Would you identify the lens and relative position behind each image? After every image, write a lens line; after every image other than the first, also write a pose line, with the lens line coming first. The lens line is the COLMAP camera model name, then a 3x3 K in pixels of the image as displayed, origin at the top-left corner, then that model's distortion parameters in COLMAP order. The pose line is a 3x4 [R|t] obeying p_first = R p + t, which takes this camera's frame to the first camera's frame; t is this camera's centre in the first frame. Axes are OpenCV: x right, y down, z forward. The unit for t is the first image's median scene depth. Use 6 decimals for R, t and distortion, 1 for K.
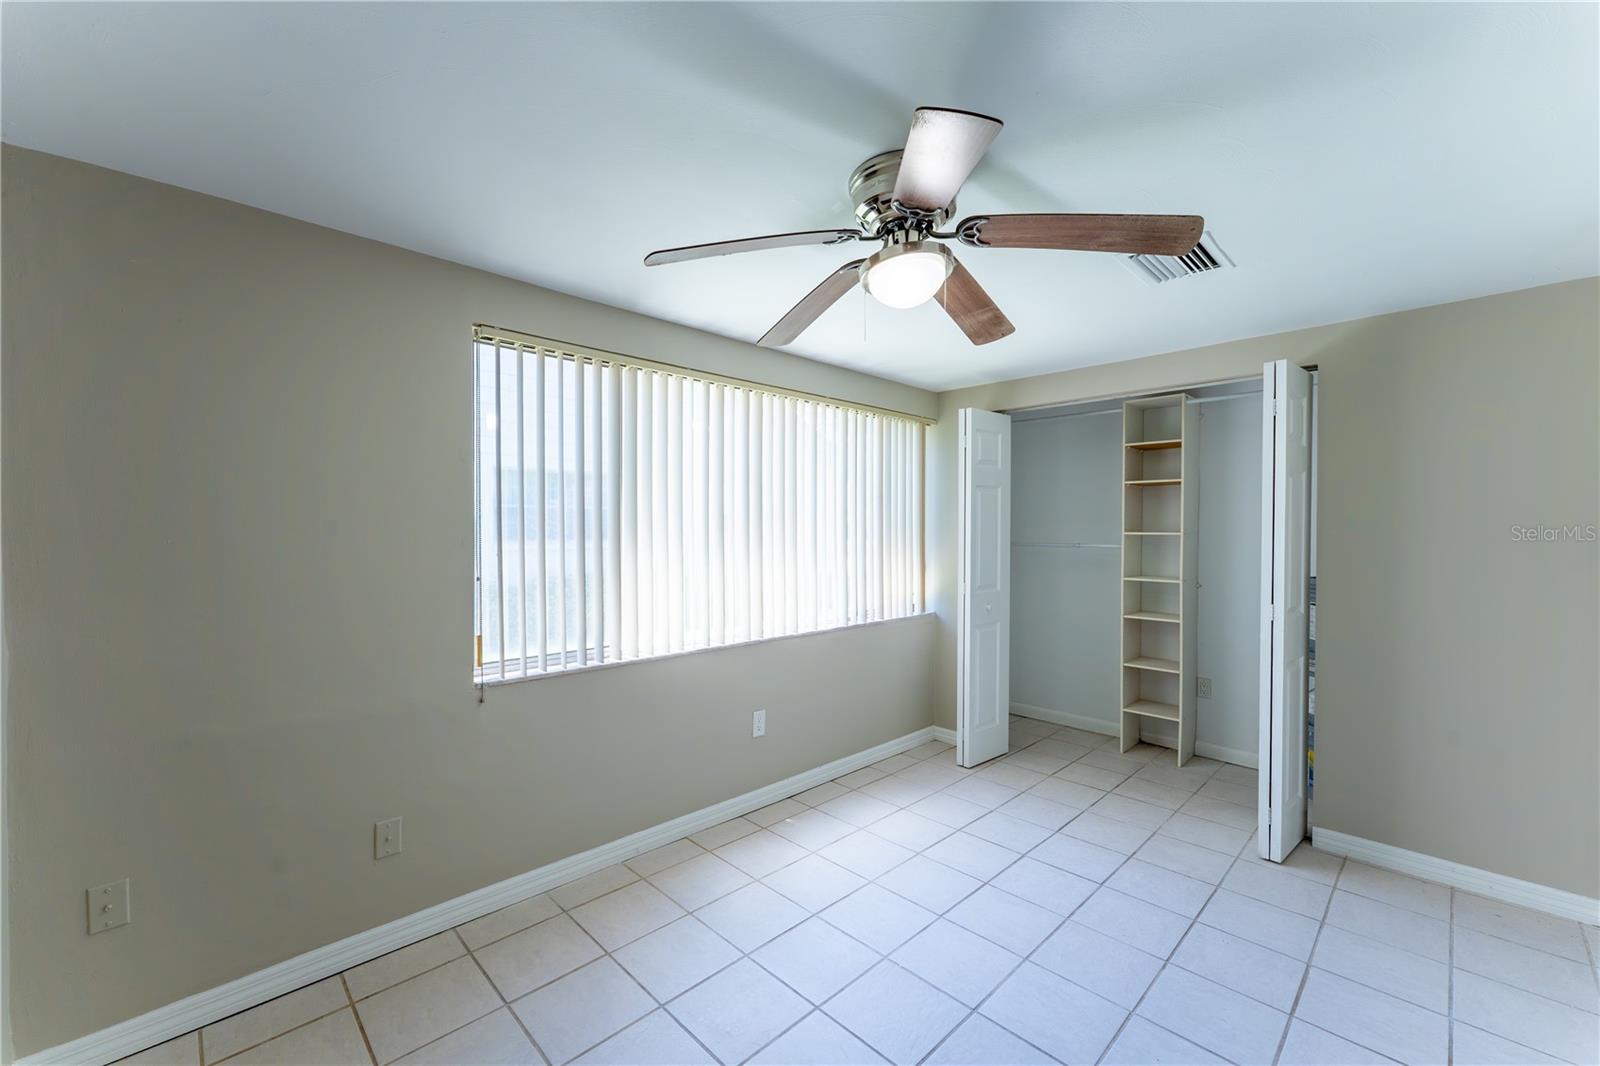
lens RADIAL K [[644.4, 0, 797.5], [0, 644.4, 535.9], [0, 0, 1]] dist [0.002033, 0.000138]
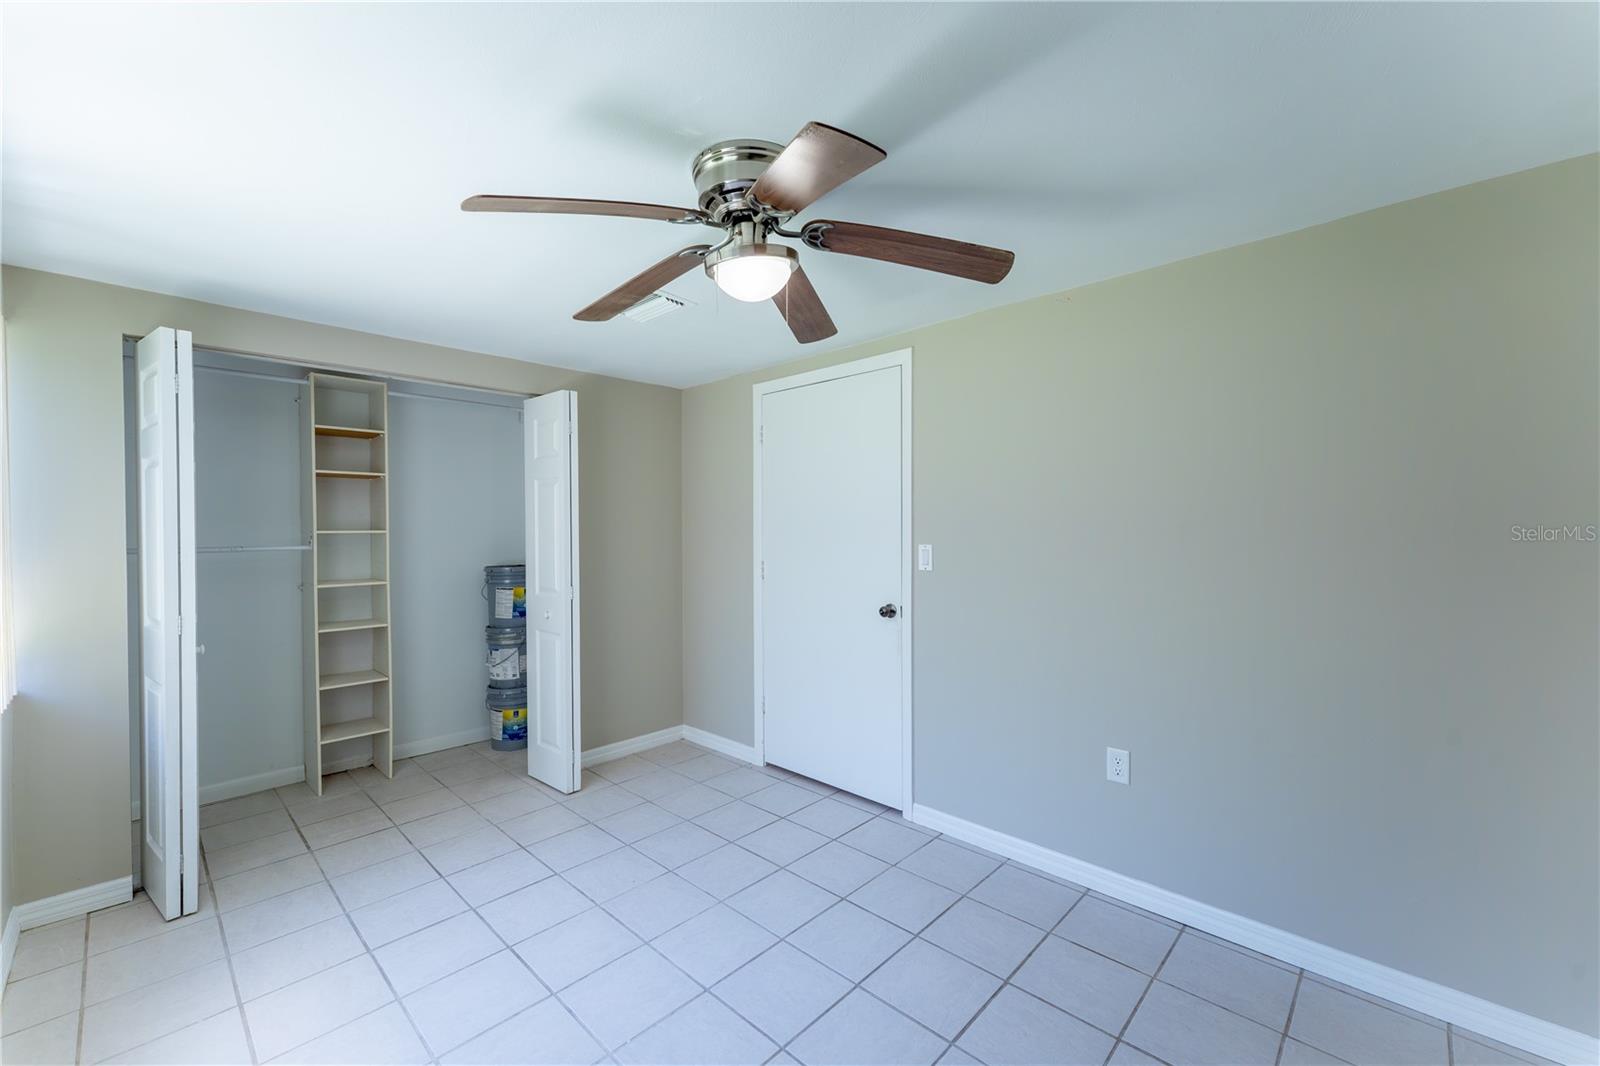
lens RADIAL K [[644.4, 0, 797.5], [0, 644.4, 535.9], [0, 0, 1]] dist [0.002033, 0.000138]
pose [[-0.029153, -0.016091, 0.999445, -0.414951], [0.020072, 0.999659, 0.016680, -0.000028], [-0.999373, 0.020547, -0.028820, 0.488423]]
